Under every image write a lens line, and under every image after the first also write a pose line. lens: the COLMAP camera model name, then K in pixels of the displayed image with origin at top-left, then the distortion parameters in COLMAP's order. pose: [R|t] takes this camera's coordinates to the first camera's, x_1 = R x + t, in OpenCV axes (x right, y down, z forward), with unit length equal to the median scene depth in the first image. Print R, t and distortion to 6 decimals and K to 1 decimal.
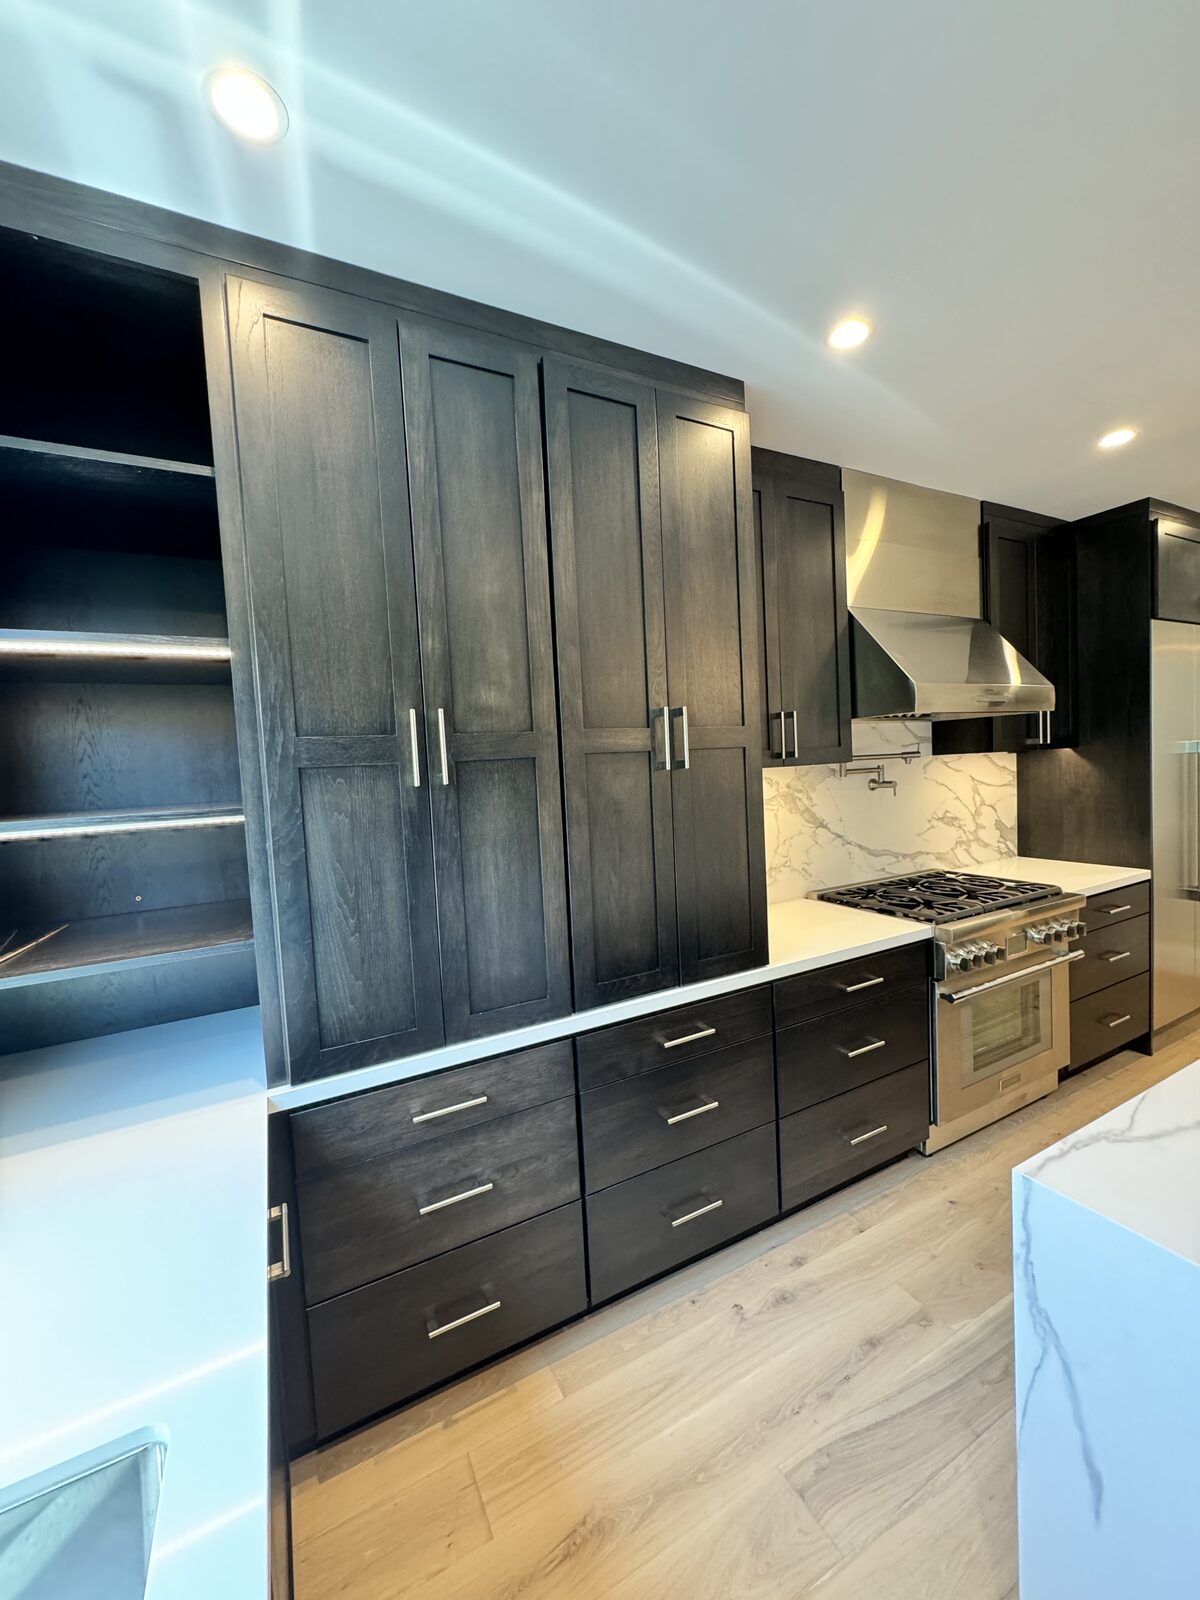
lens RADIAL K [[635.4, 0, 603.5], [0, 635.4, 800.7], [0, 0, 1]] dist [-0.001434, 0.000449]
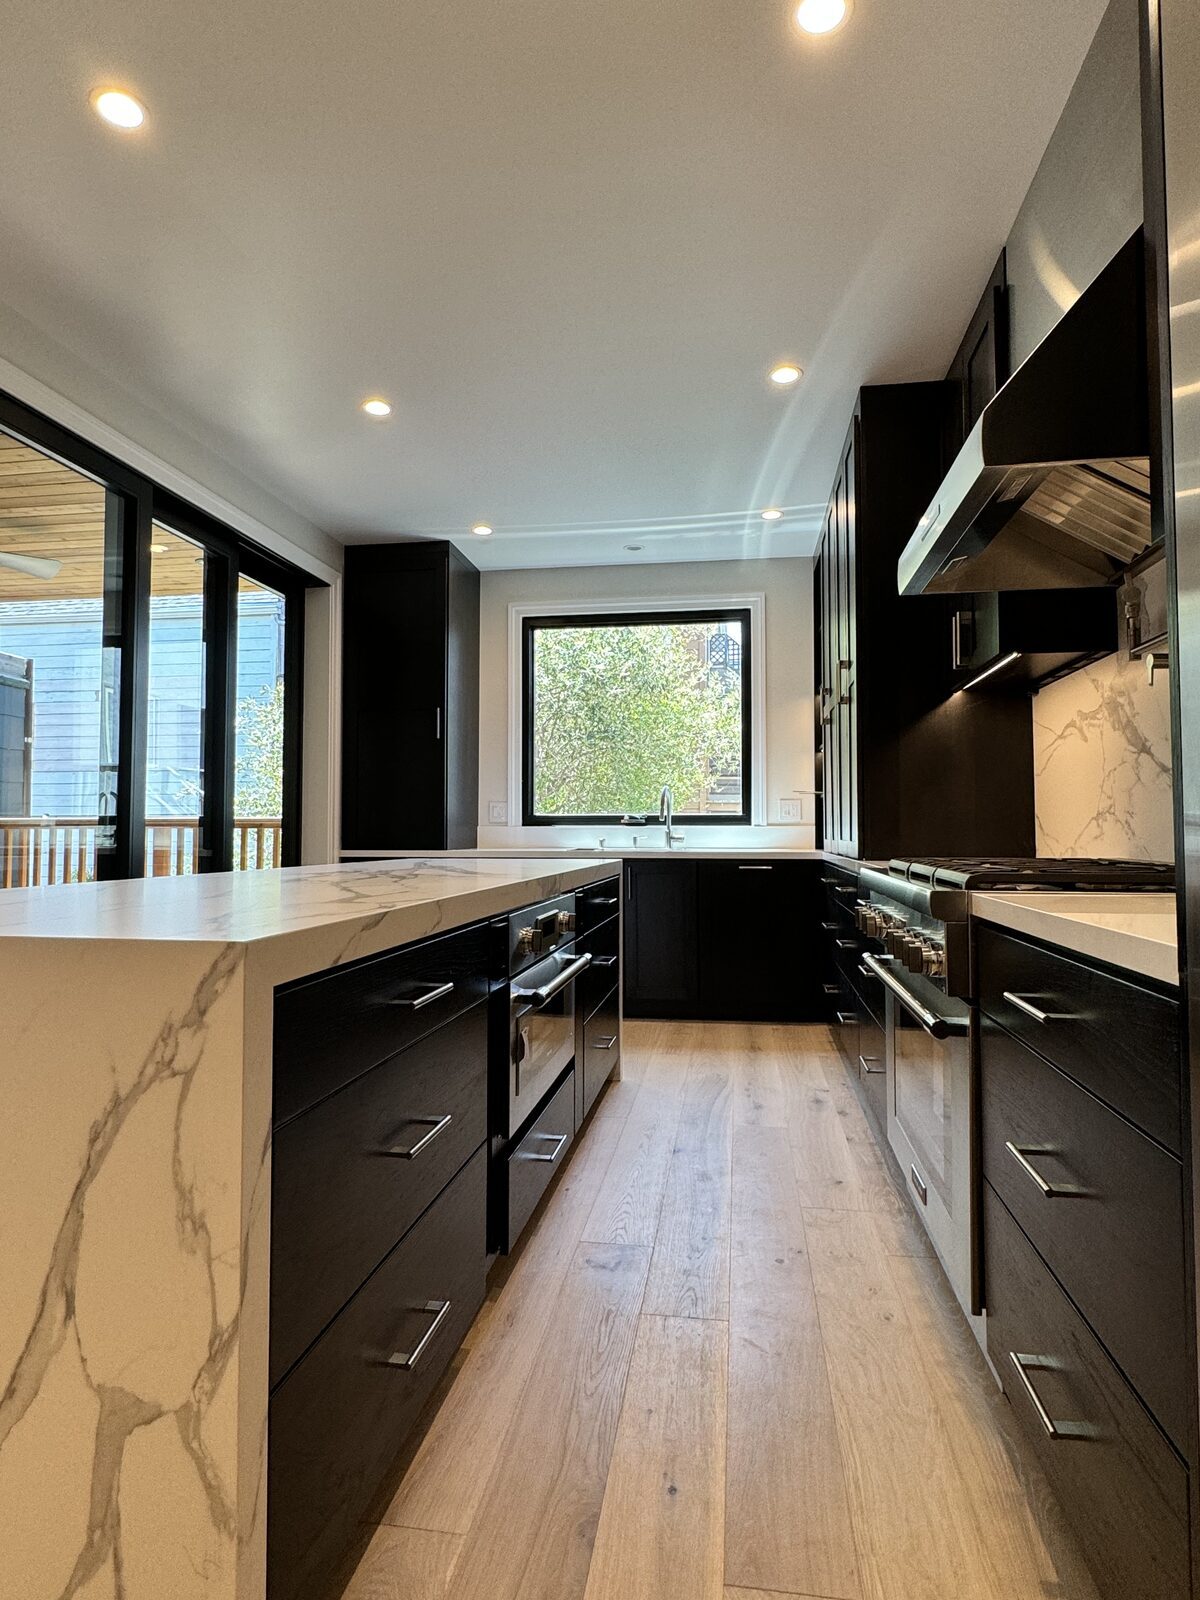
lens RADIAL K [[879.6, 0, 602.1], [0, 879.6, 798.8], [0, 0, 1]] dist [-0.004361, 0.000816]
pose [[-0.599214, 0.019718, -0.800346, 1.525549], [-0.019276, 0.999052, 0.039045, 0.075380], [0.800357, 0.038824, -0.598266, 1.308070]]
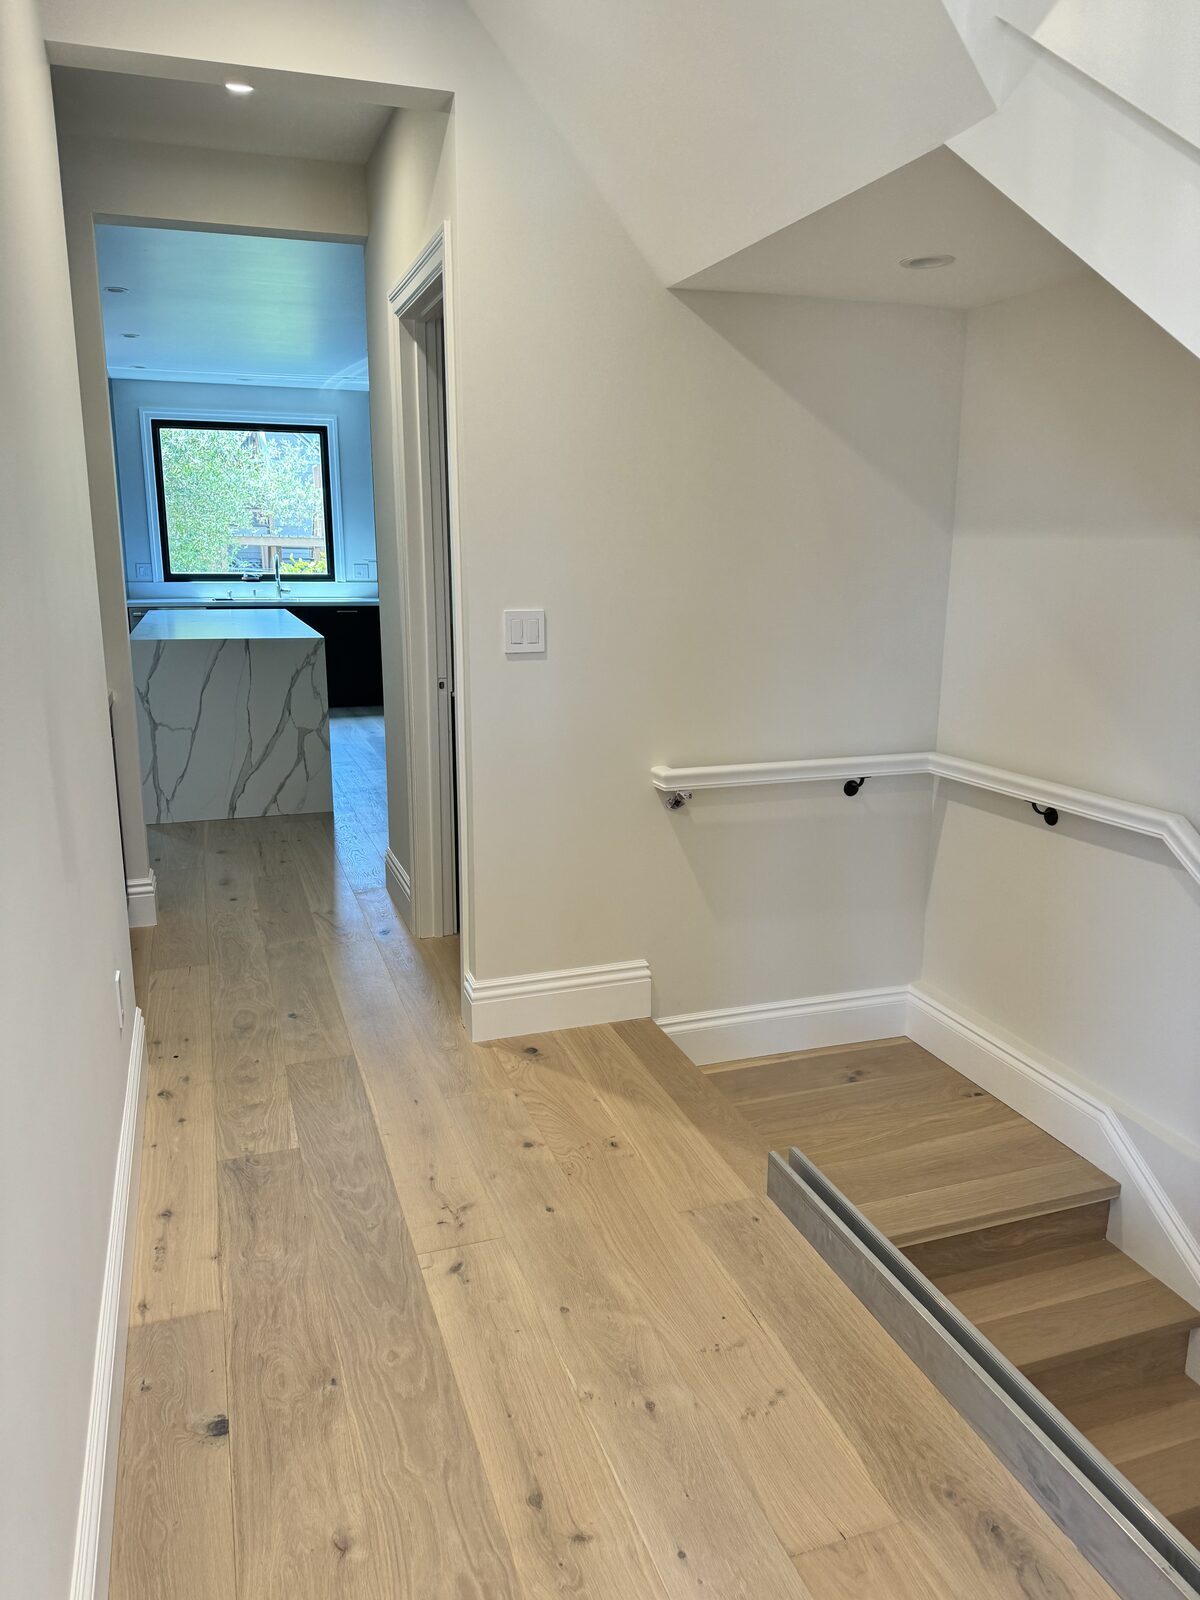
lens RADIAL K [[1139.4, 0, 603.4], [0, 1139.4, 808.0], [0, 0, 1]] dist [0.040279, -0.006145]
pose [[-0.150200, 0.268033, -0.951629, 3.669698], [-0.055648, 0.958731, 0.278817, -0.213333], [0.987088, 0.094834, -0.129085, 1.908682]]
